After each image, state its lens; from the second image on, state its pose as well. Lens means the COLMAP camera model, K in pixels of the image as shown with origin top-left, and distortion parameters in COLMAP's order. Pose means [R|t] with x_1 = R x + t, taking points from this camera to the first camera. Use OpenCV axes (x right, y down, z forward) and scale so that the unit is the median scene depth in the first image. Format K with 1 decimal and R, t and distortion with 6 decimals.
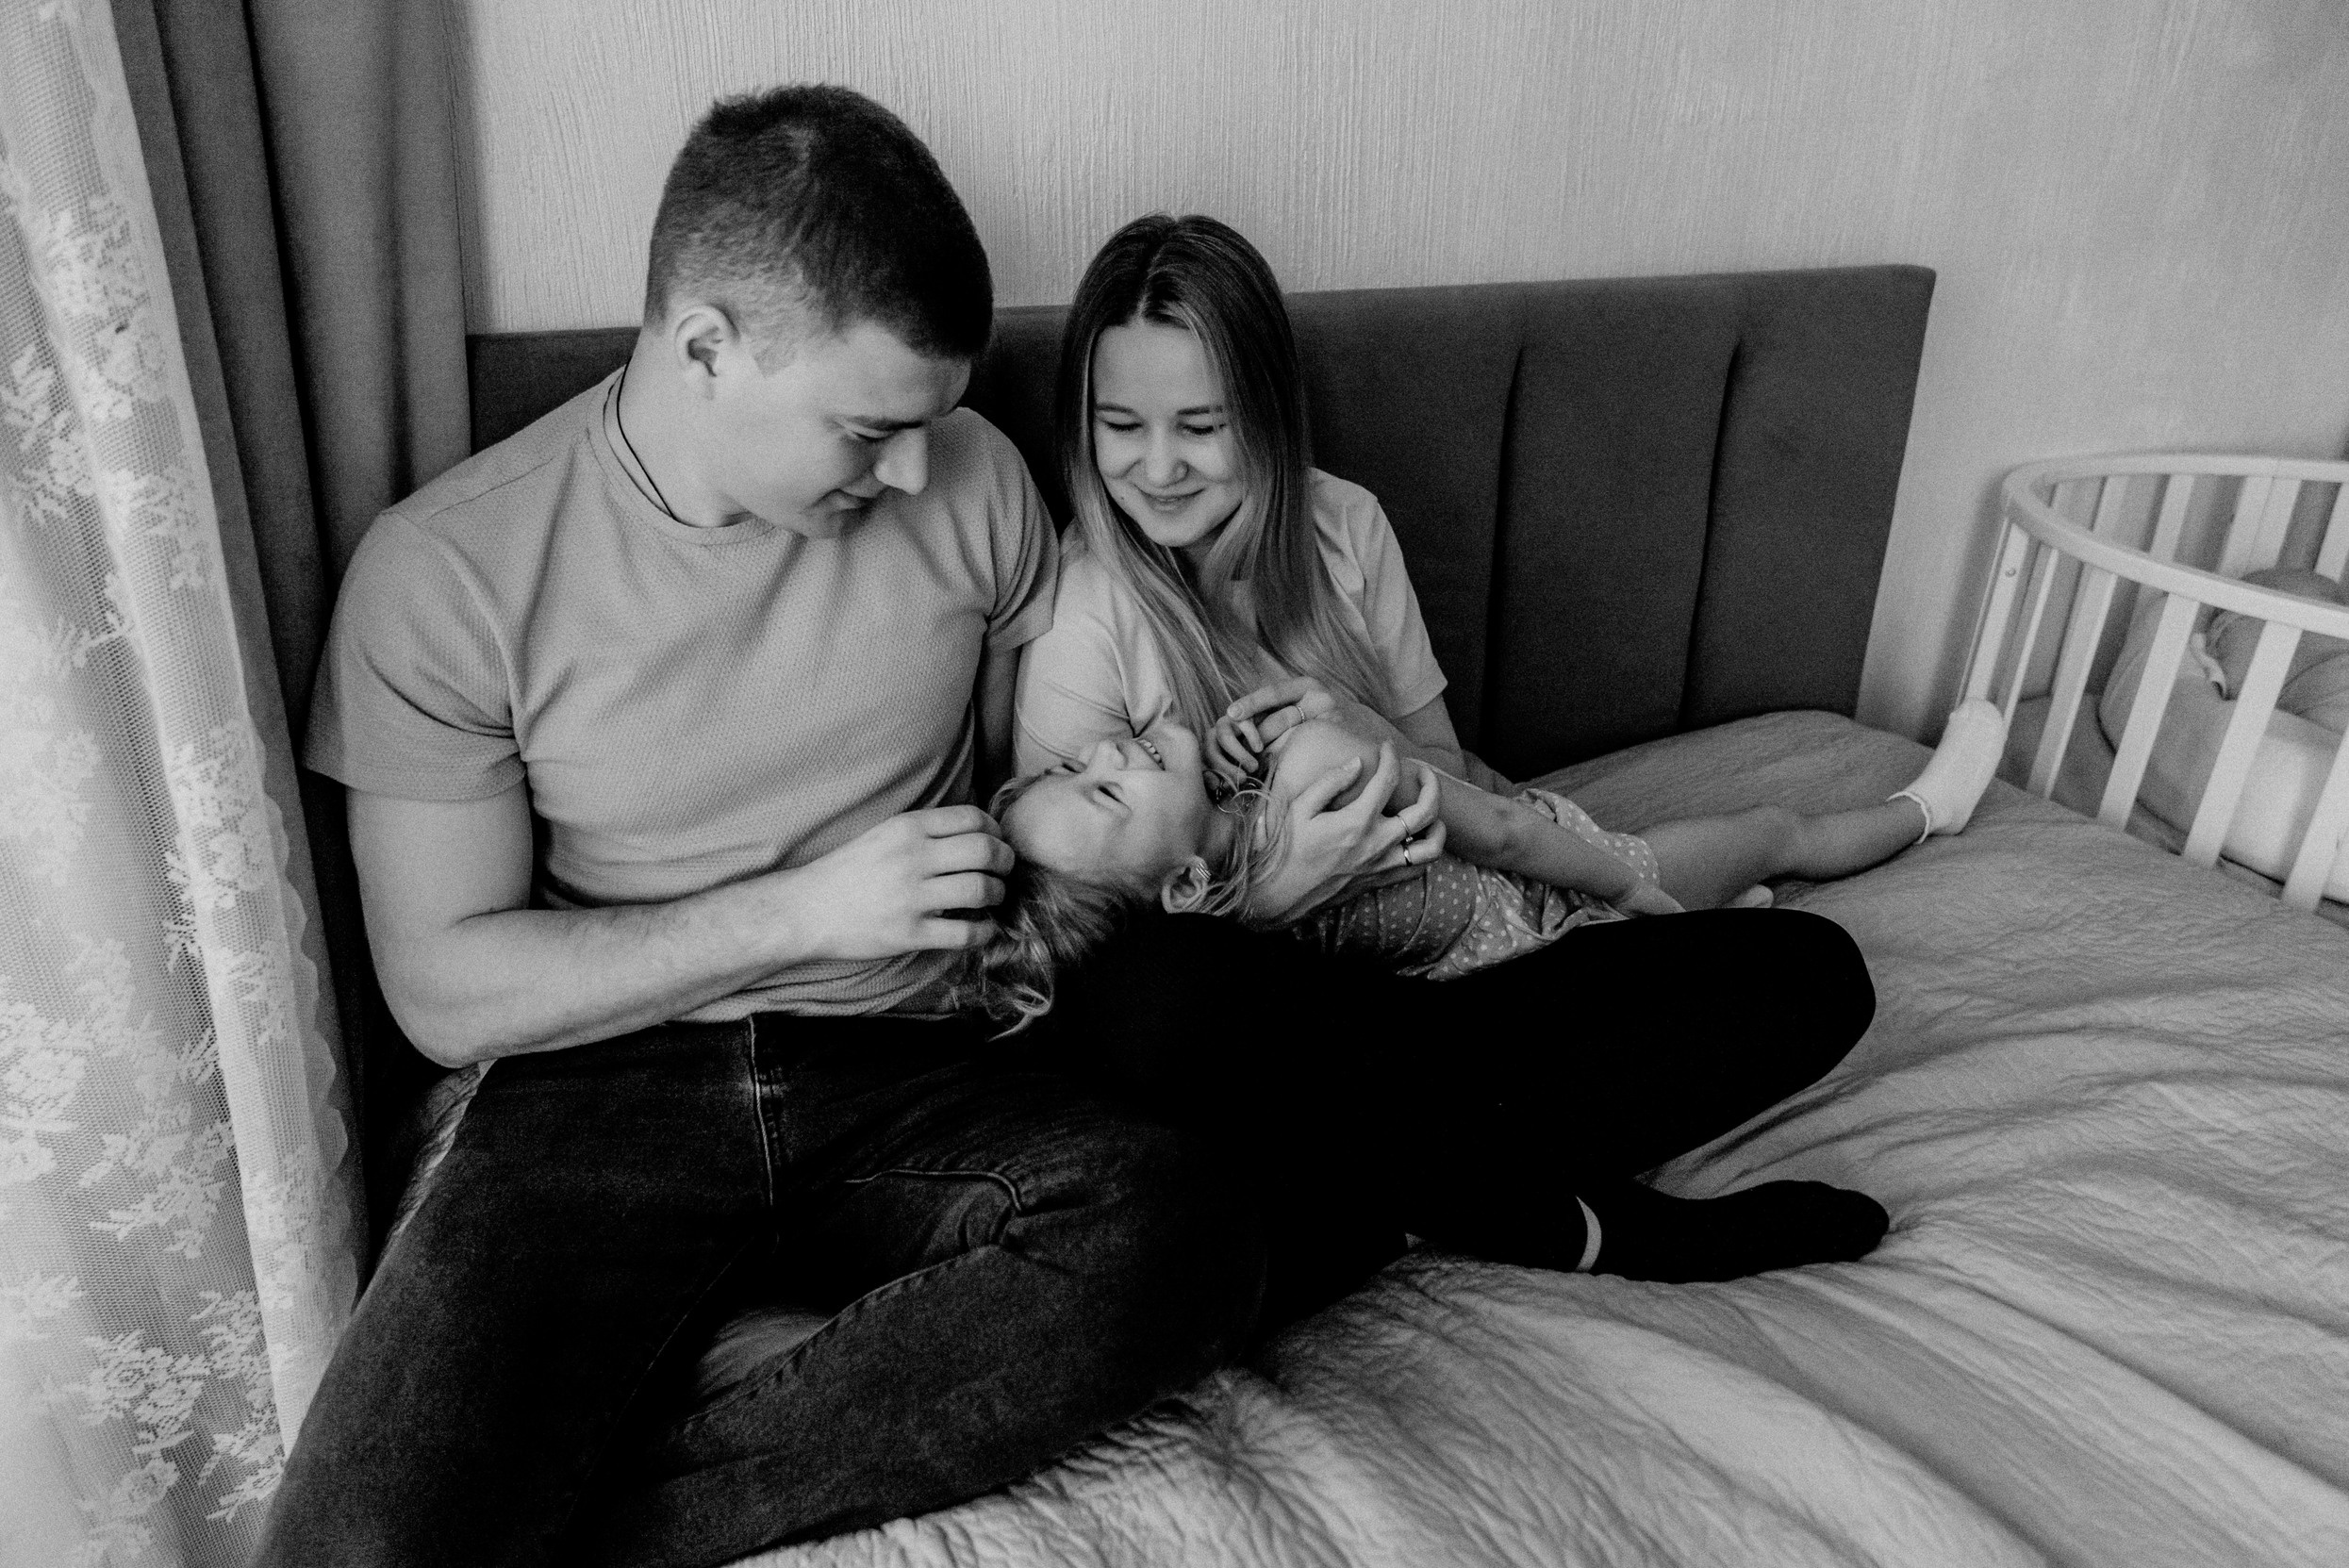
lens RADIAL K [[1497.9, 0, 1174.5], [0, 1497.9, 784.0], [0, 0, 1]] dist [0.002293, -0.004819]
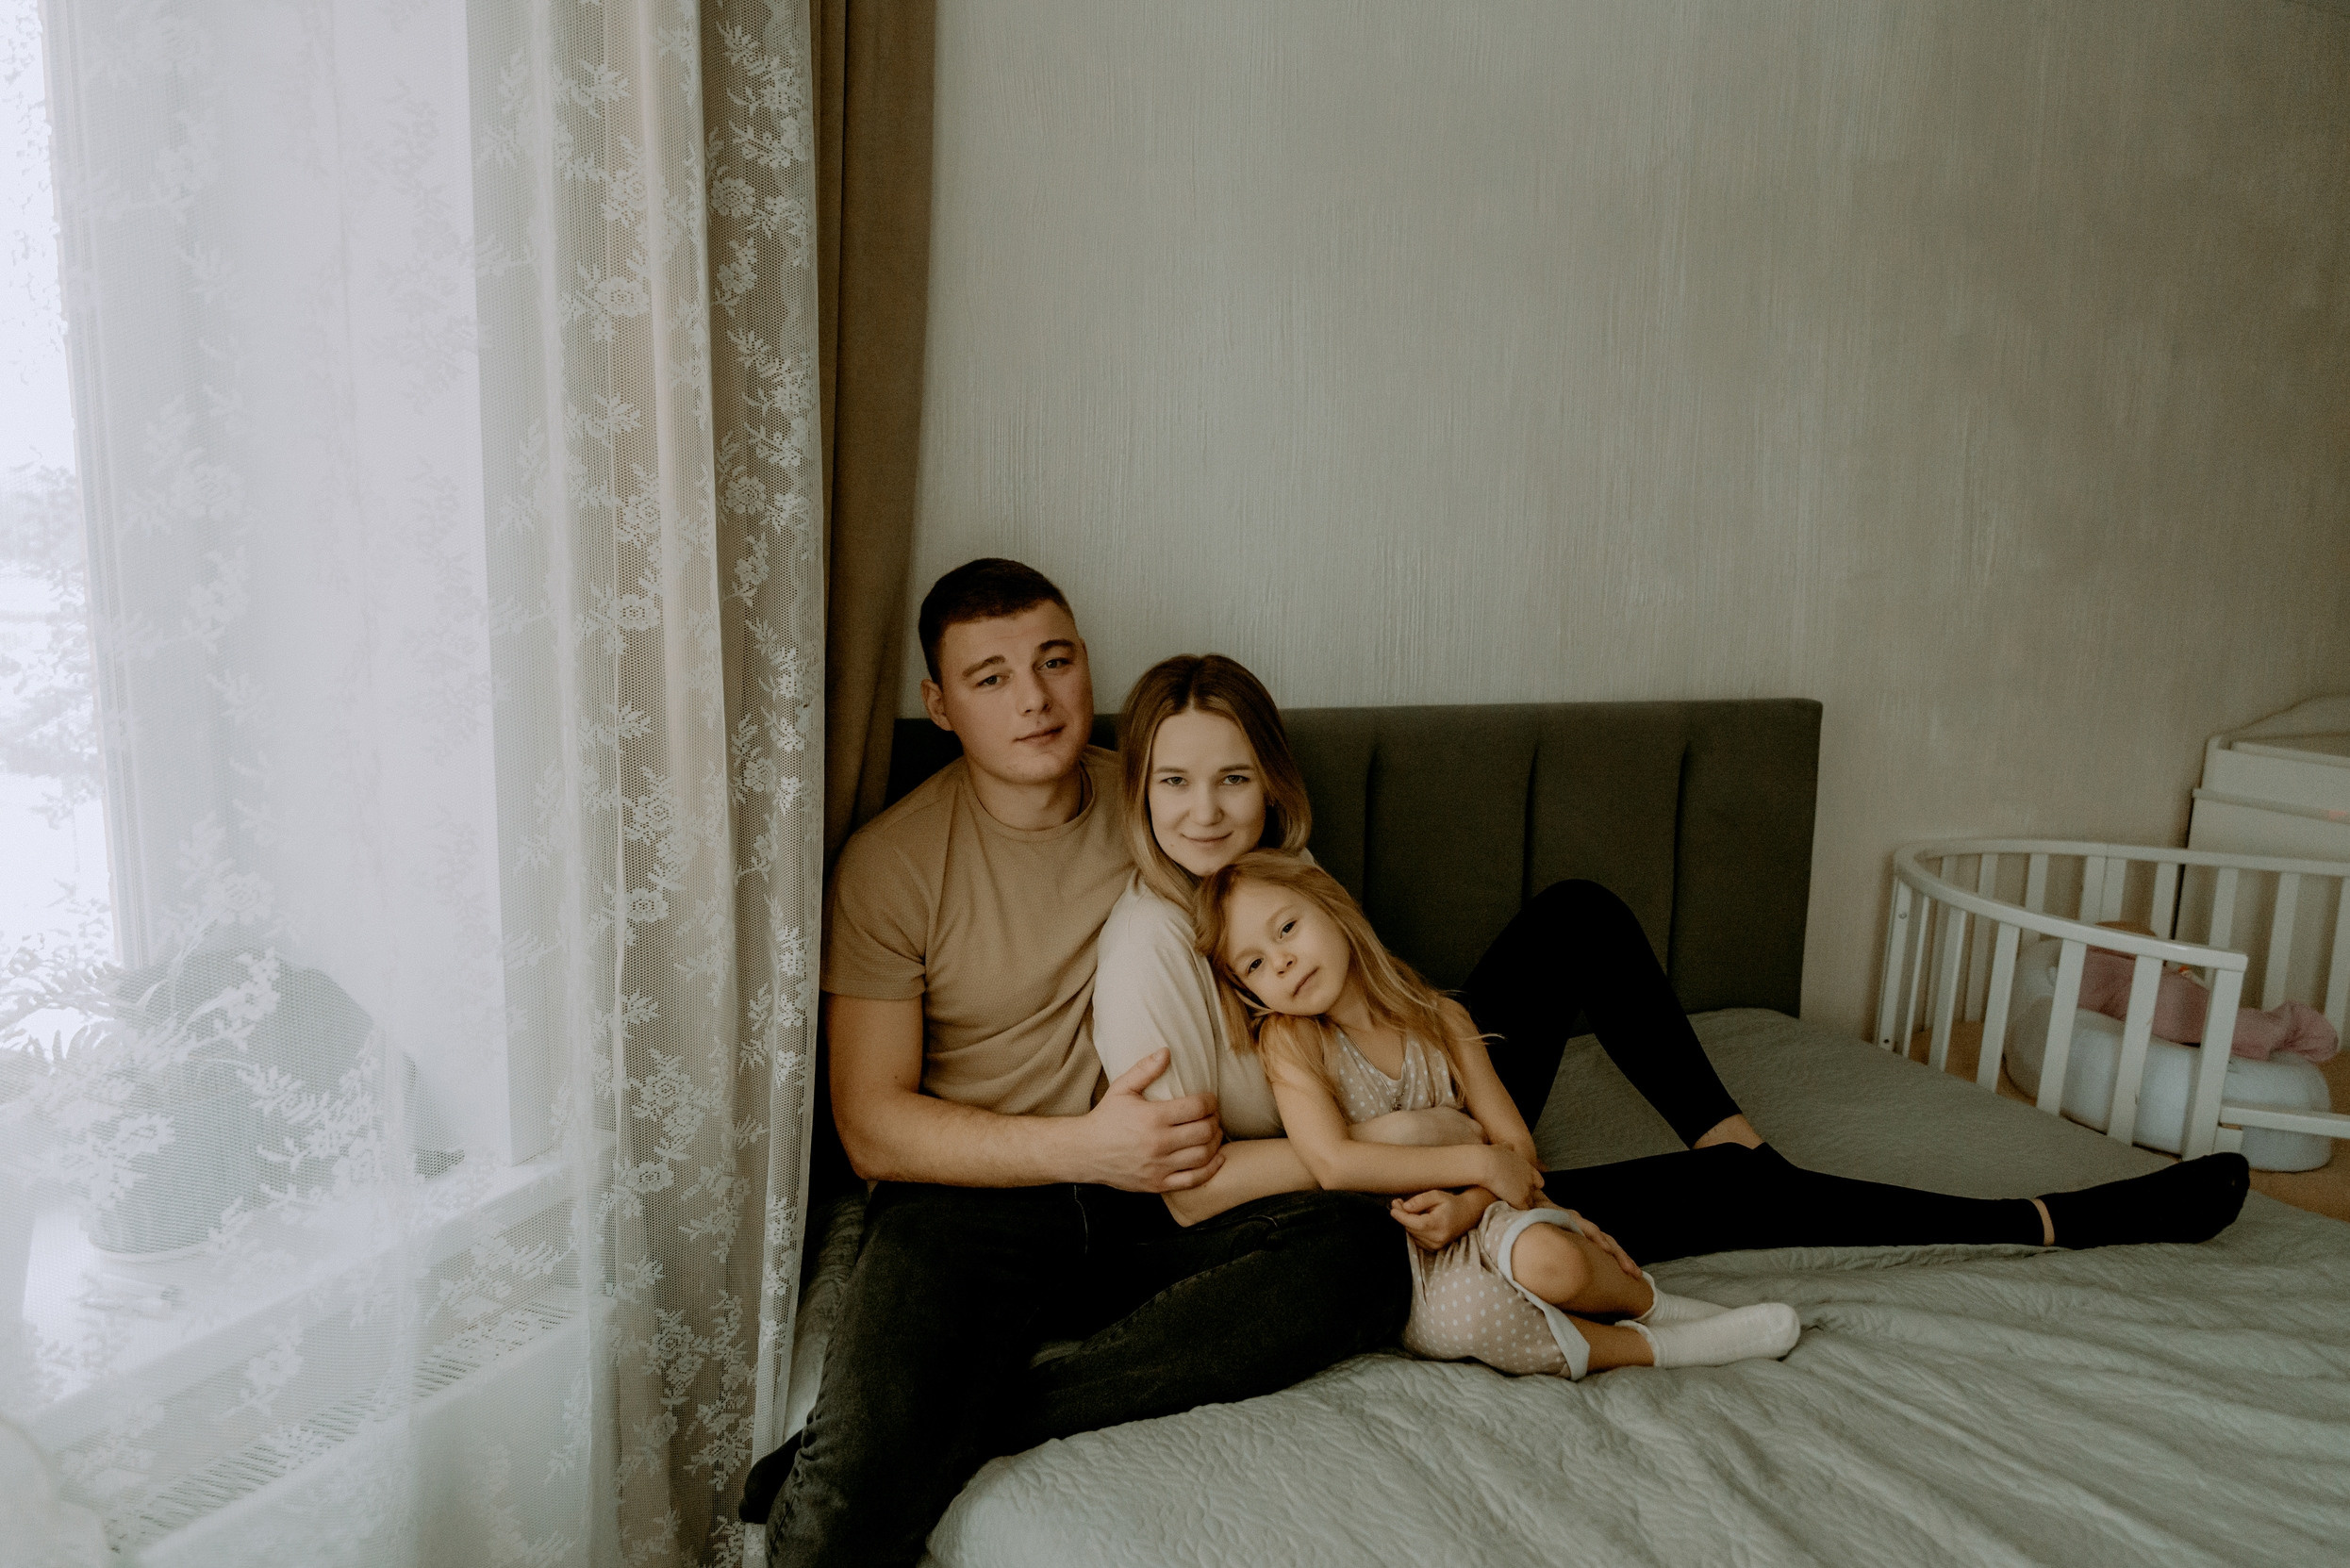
lens RADIAL K [[1498.5, 0, 1175.0], [0, 1498.5, 784.0], [0, 0, 1]] dist [0.002293, -0.004819]
pose [[0.999659, 0.021462, -0.014850, -0.148604], [-0.024667, 0.962826, -0.268995, 0.223421], [0.008525, 0.269269, 0.963027, -0.614176]]
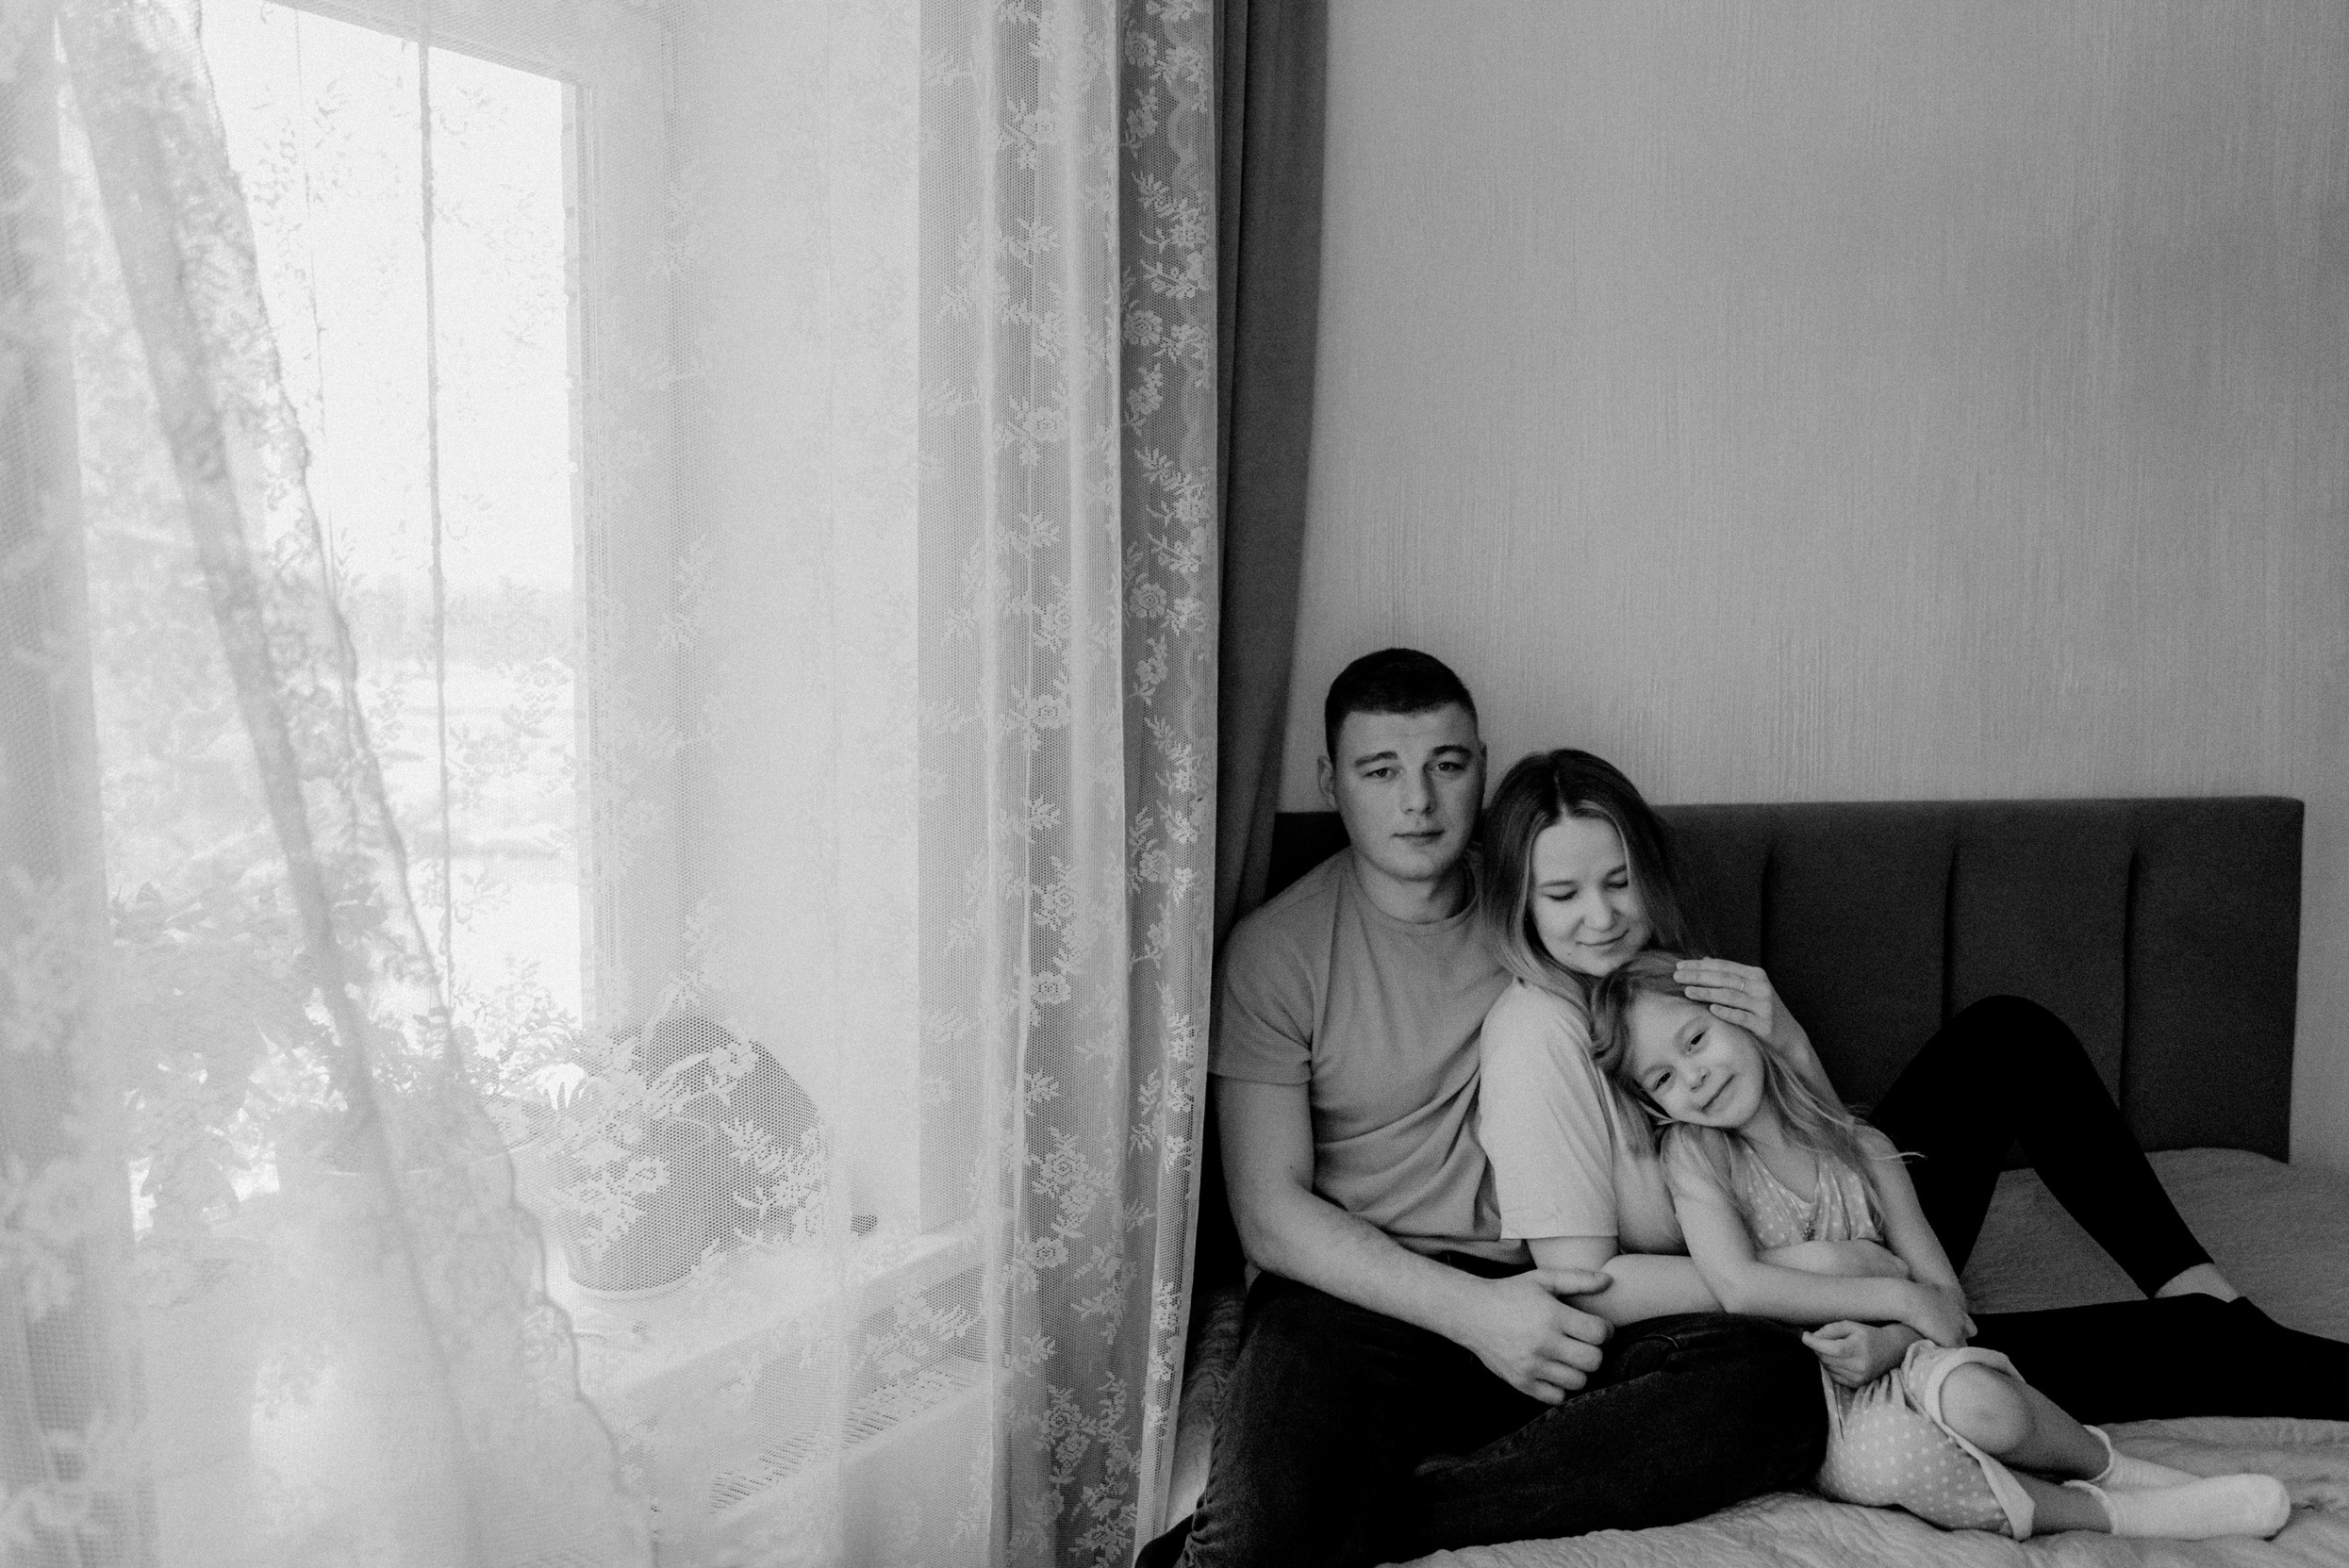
lens RADIAL K [[1603.9, 0, 1194.0], [0, 1603.9, 747.0], [0, 0, 1]] dist [0.004955, -0.007537]
pose [[0.975102, 0.018945, -0.220944, -0.178527], [-0.094072, 0.937590, -0.334778, 0.260455], [0.200812, 0.347227, 0.916028, -0.738593]]
